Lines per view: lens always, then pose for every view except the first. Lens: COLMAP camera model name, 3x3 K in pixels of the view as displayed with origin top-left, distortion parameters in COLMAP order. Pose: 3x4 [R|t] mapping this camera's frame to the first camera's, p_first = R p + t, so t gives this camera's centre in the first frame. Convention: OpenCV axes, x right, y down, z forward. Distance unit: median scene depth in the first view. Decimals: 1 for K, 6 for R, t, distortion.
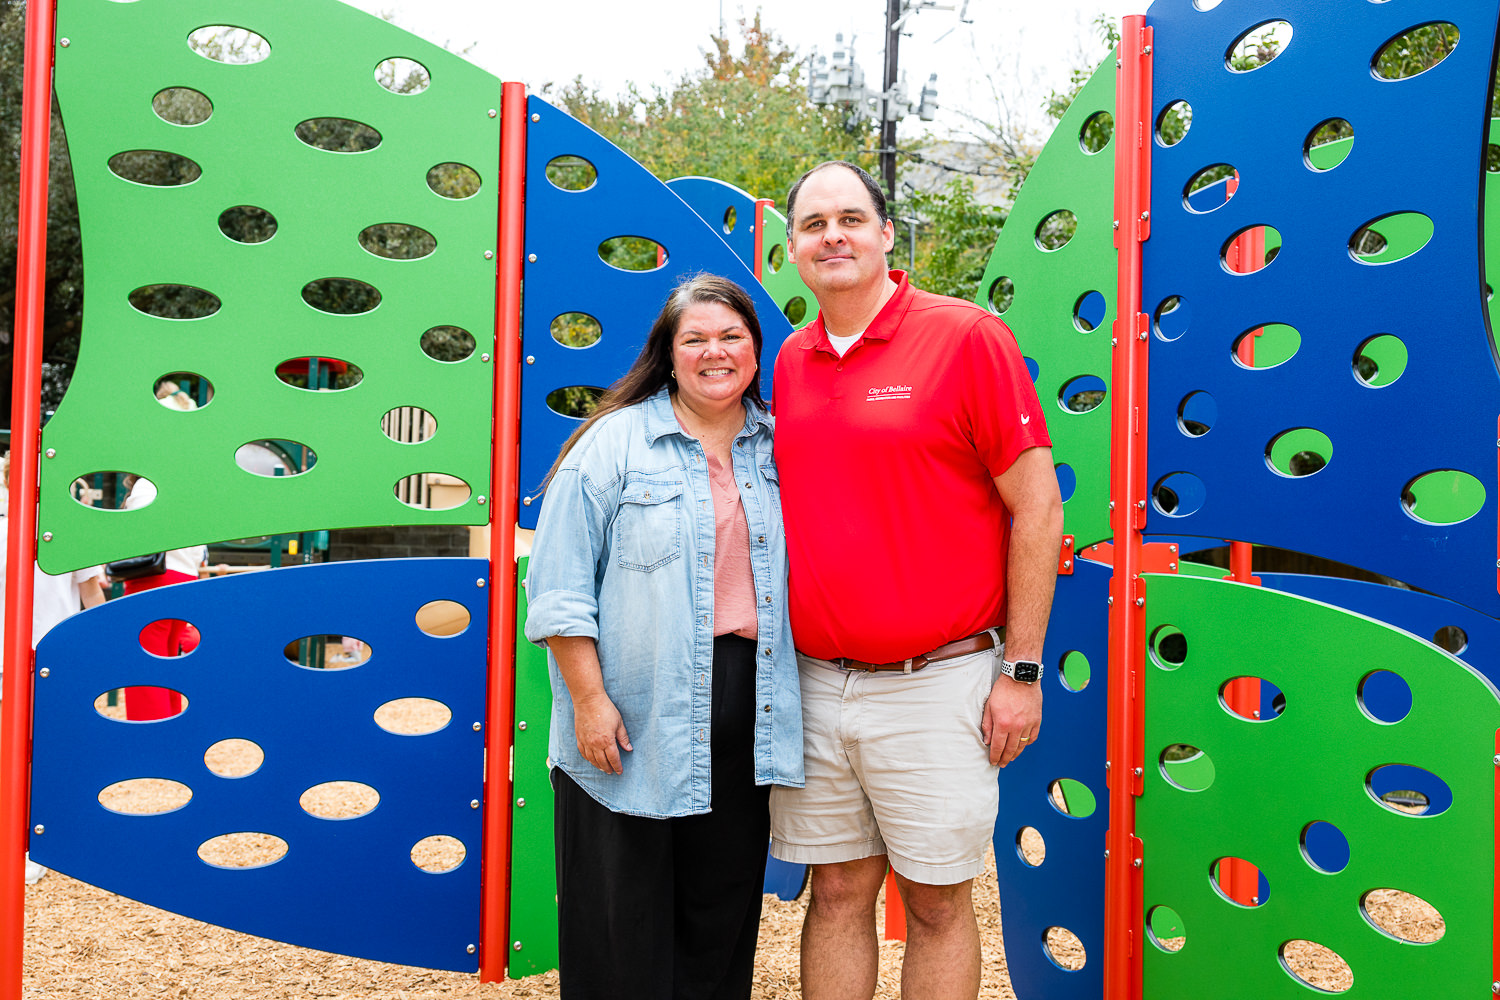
lens RADIAL K [[1774.2, 0, 749.6], [0, 1774.2, 501.3], [0, 0, 1]] dist [0.008717, 0.000000]
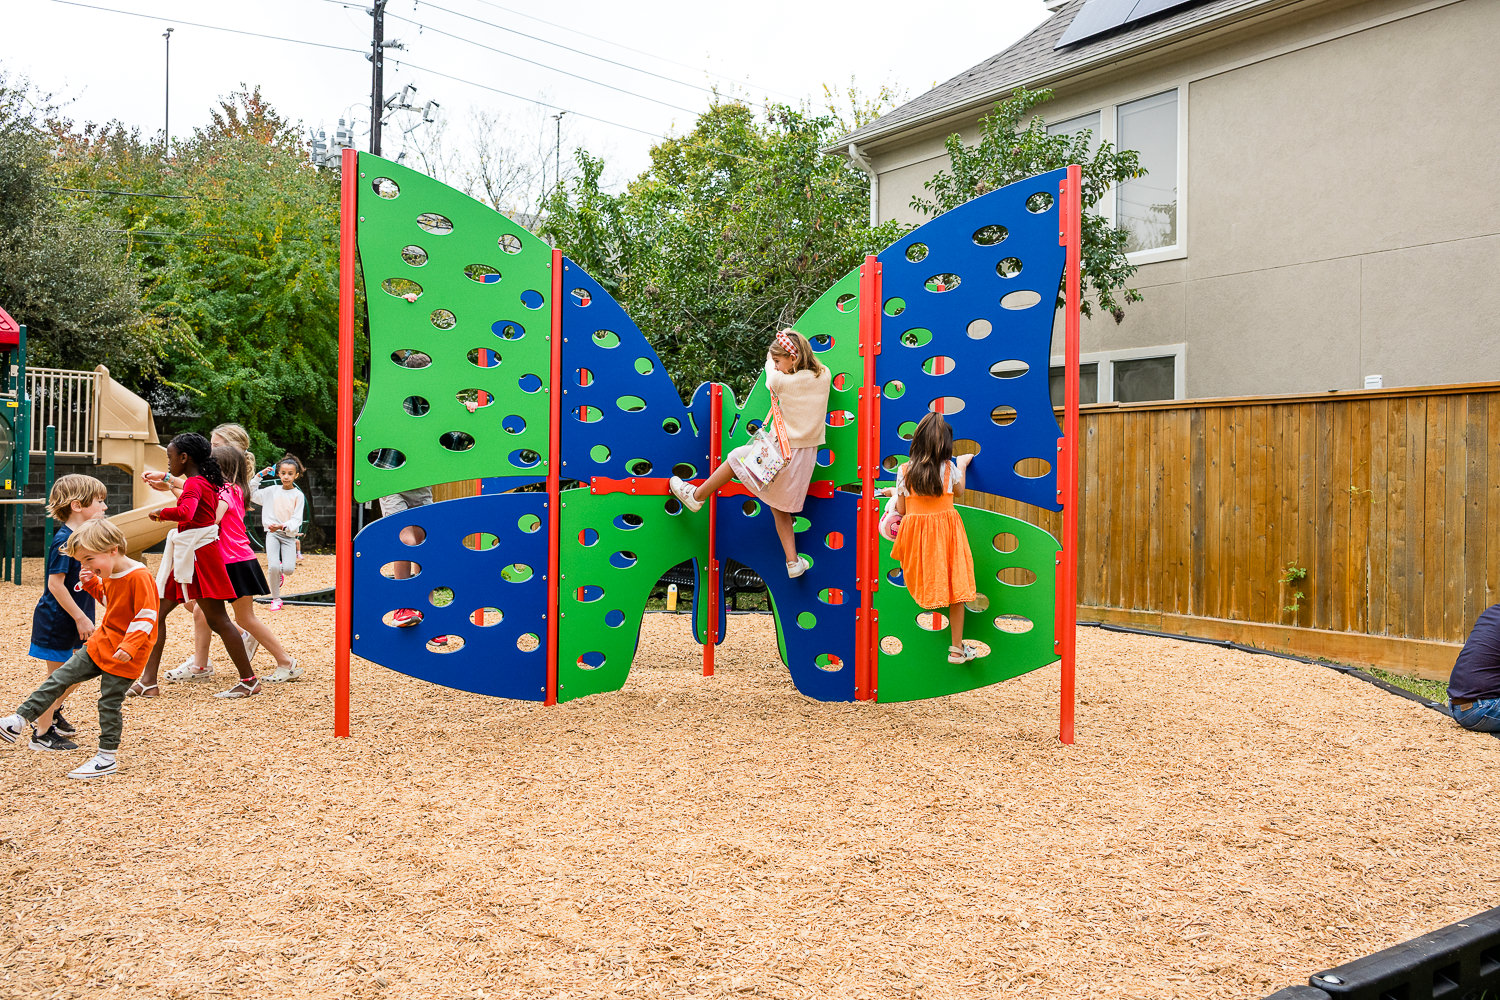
lens RADIAL K [[1274.4, 0, 748.6], [0, 1274.4, 493.1], [0, 0, 1]] dist [-0.001088, 0.014510]
pose [[0.899401, -0.008339, 0.437044, -0.569245], [-0.007857, 0.999348, 0.035238, -0.019204], [-0.437053, -0.035127, 0.898749, -0.371196]]
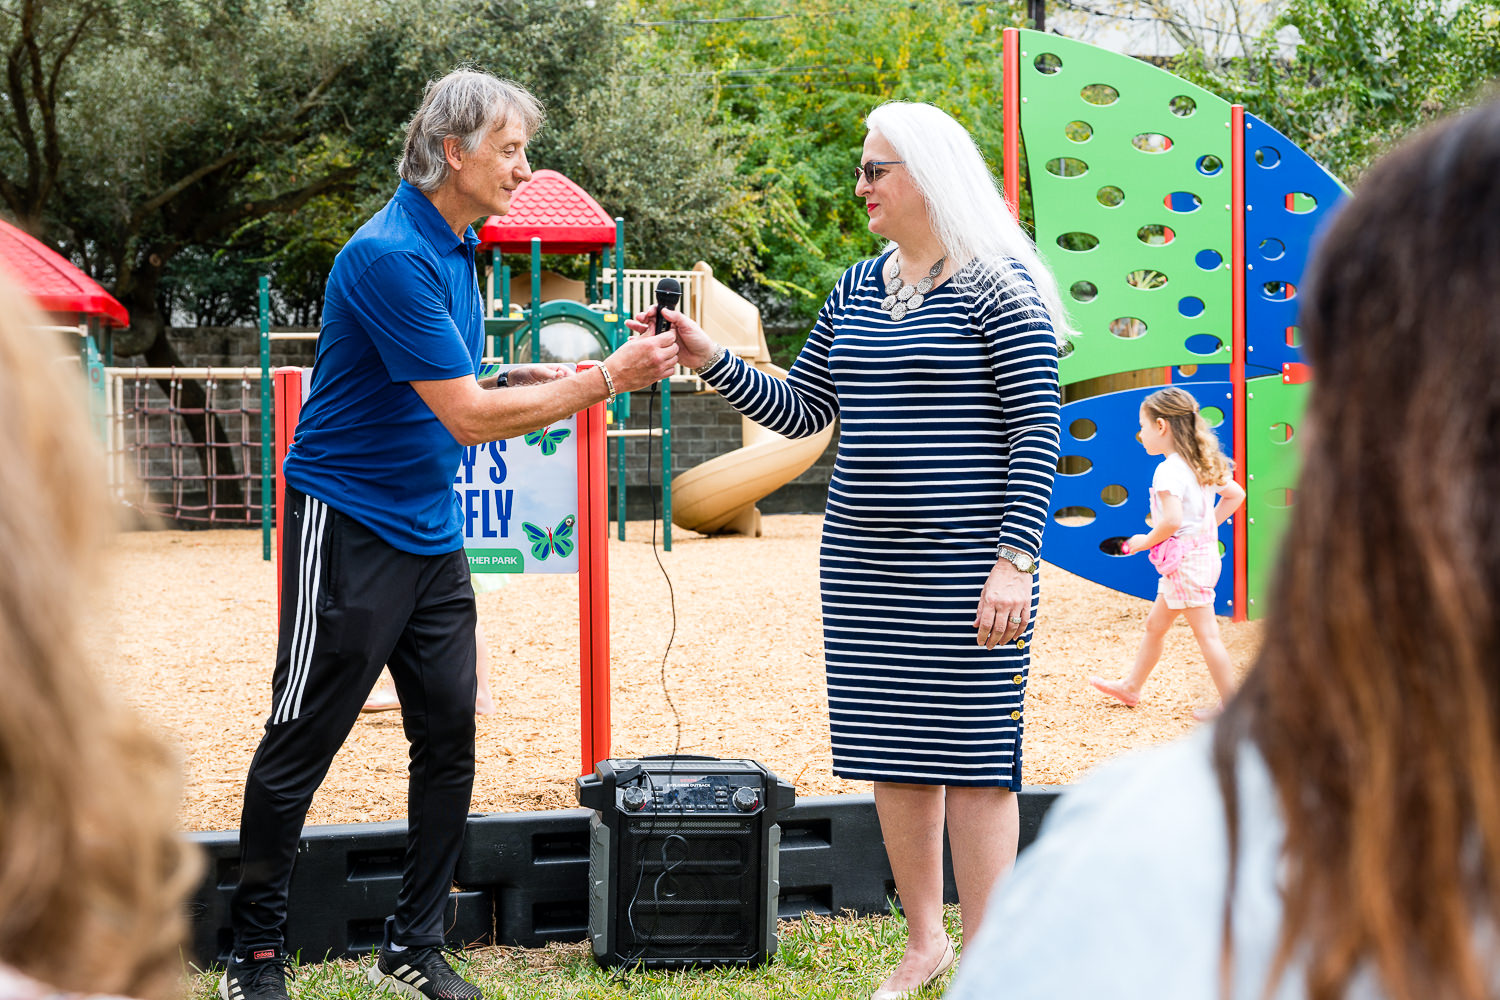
lens RADIAL K [[2221.8, 0, 747.5], [0, 2221.8, 496.4], [0, 0, 1]] dist [0.109642, 0.000000]
pose [[0.998957, -0.031888, 0.032689, -0.705171], [0.030102, 0.998100, 0.053754, 0.011980], [-0.034341, -0.052714, 0.998019, -1.200105]]
